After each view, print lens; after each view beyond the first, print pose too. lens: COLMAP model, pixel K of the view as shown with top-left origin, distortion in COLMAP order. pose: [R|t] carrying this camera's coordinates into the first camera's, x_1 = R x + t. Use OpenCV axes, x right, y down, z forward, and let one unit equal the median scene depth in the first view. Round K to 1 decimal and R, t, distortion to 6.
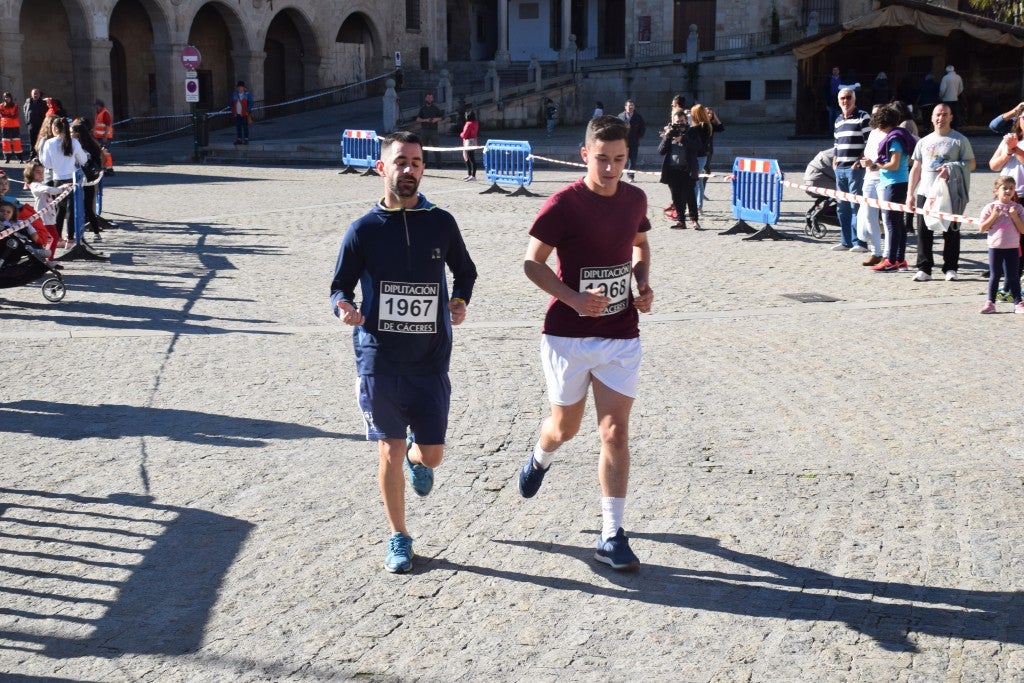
lens RADIAL K [[1735.7, 0, 502.9], [0, 1735.7, 348.2], [0, 0, 1]] dist [0.226104, 0.838535]
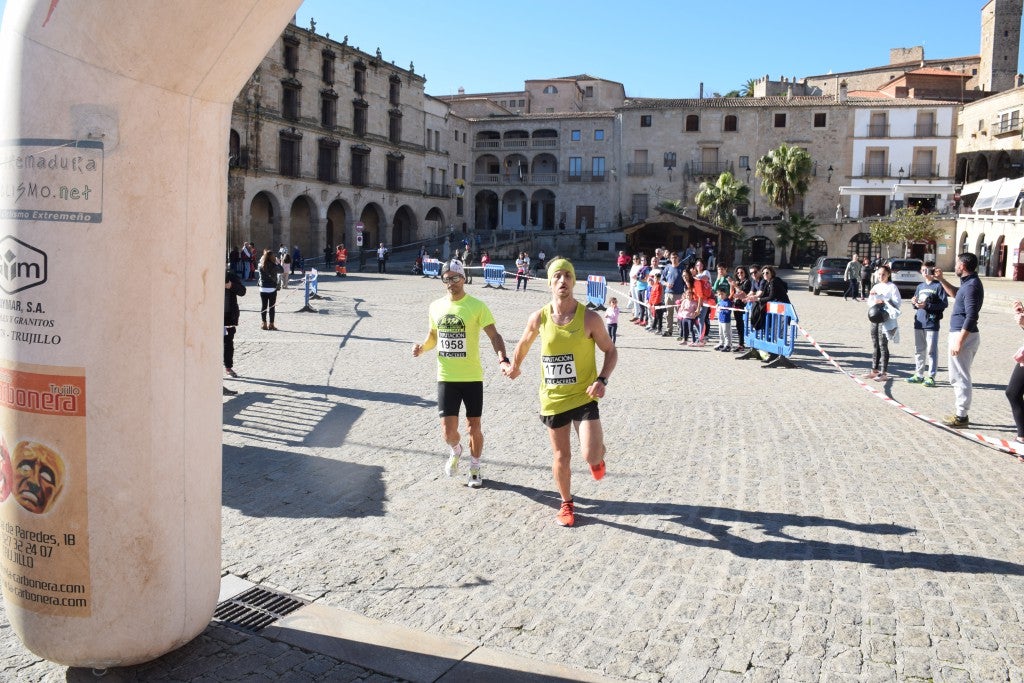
lens RADIAL K [[804.7, 0, 505.0], [0, 804.7, 341.9], [0, 0, 1]] dist [-0.148809, 0.095700]
pose [[0.999652, 0.025977, 0.004668, 0.009912], [-0.025861, 0.999393, -0.023335, 0.003636], [-0.005271, 0.023207, 0.999717, -0.031357]]
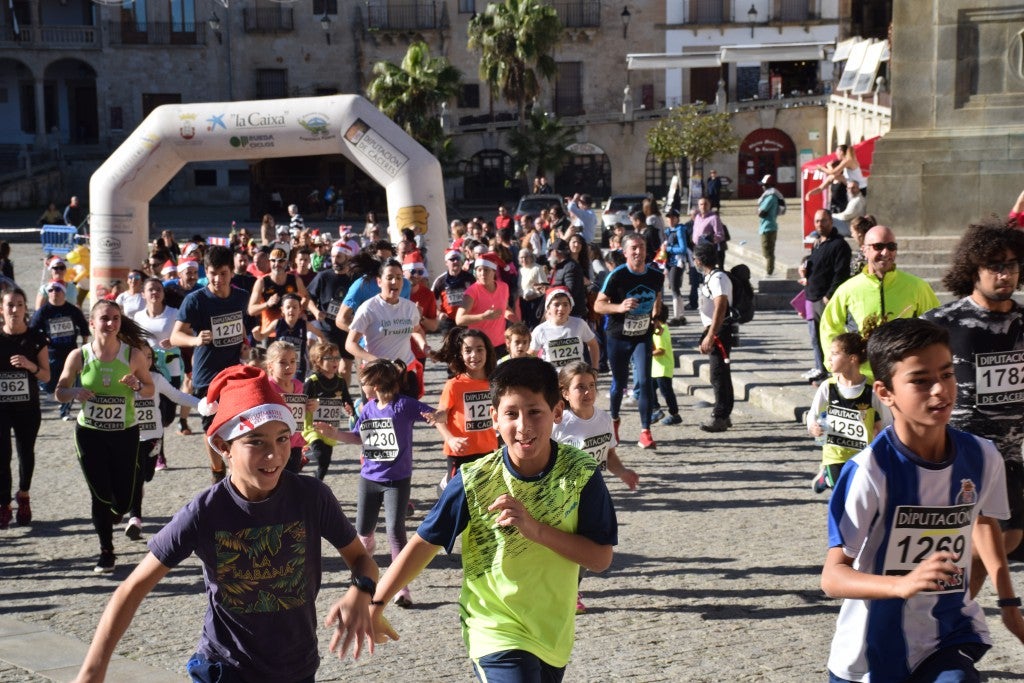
lens RADIAL K [[2334.1, 0, 492.7], [0, 2334.1, 341.3], [0, 0, 1]] dist [0.631600, 0.851132]
pose [[0.968147, -0.026940, 0.248927, -0.112489], [0.042135, 0.997546, -0.055916, 0.086851], [-0.246810, 0.064624, 0.966907, -0.837002]]
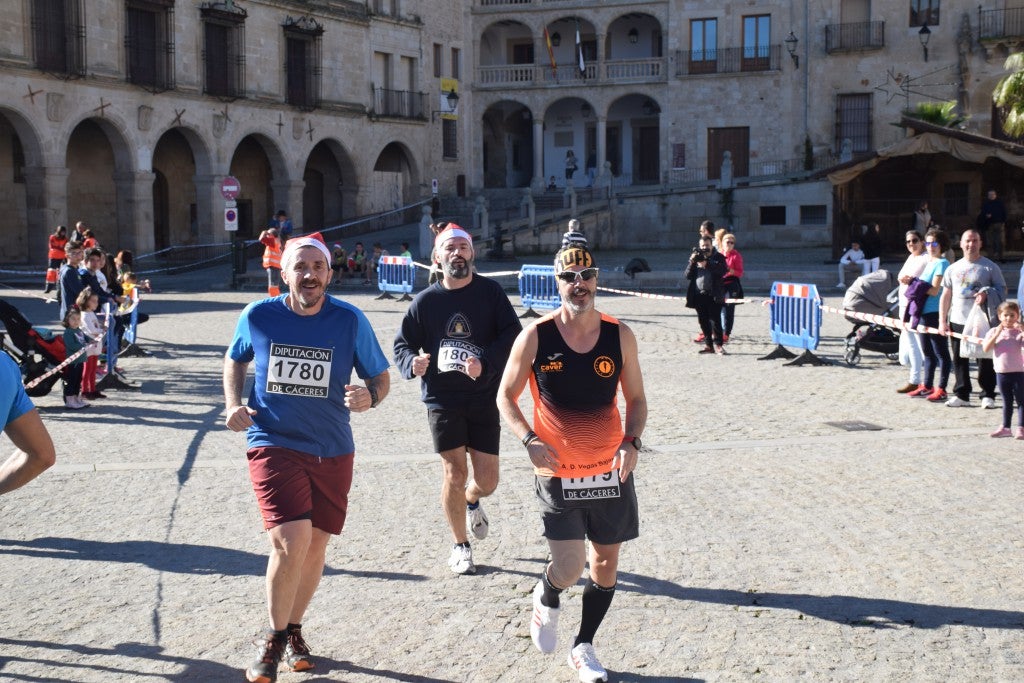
lens RADIAL K [[1732.0, 0, 505.0], [0, 1732.0, 345.6], [0, 0, 1]] dist [0.237027, 0.785755]
pose [[0.999795, -0.003815, -0.019909, 0.000451], [0.002366, 0.997380, -0.072307, -0.001226], [0.020133, 0.072245, 0.997184, 0.008495]]
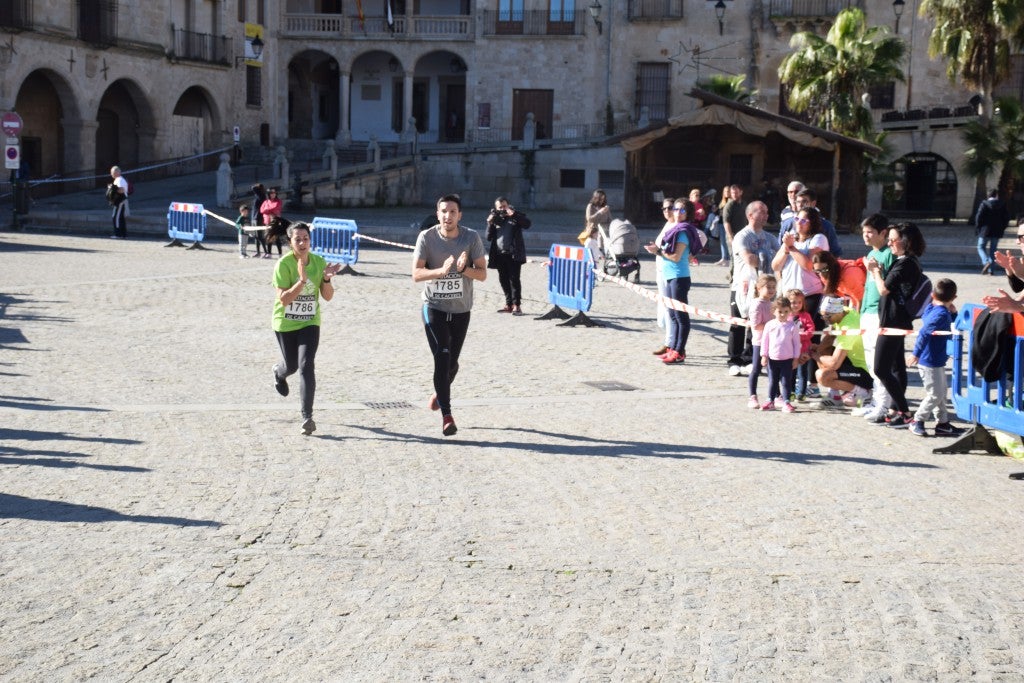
lens RADIAL K [[1725.1, 0, 504.6], [0, 1725.1, 345.3], [0, 0, 1]] dist [0.232925, 0.799459]
pose [[0.995653, 0.024244, 0.089927, 0.008872], [-0.020006, 0.998660, -0.047736, -0.001221], [-0.090963, 0.045729, 0.994804, 0.006101]]
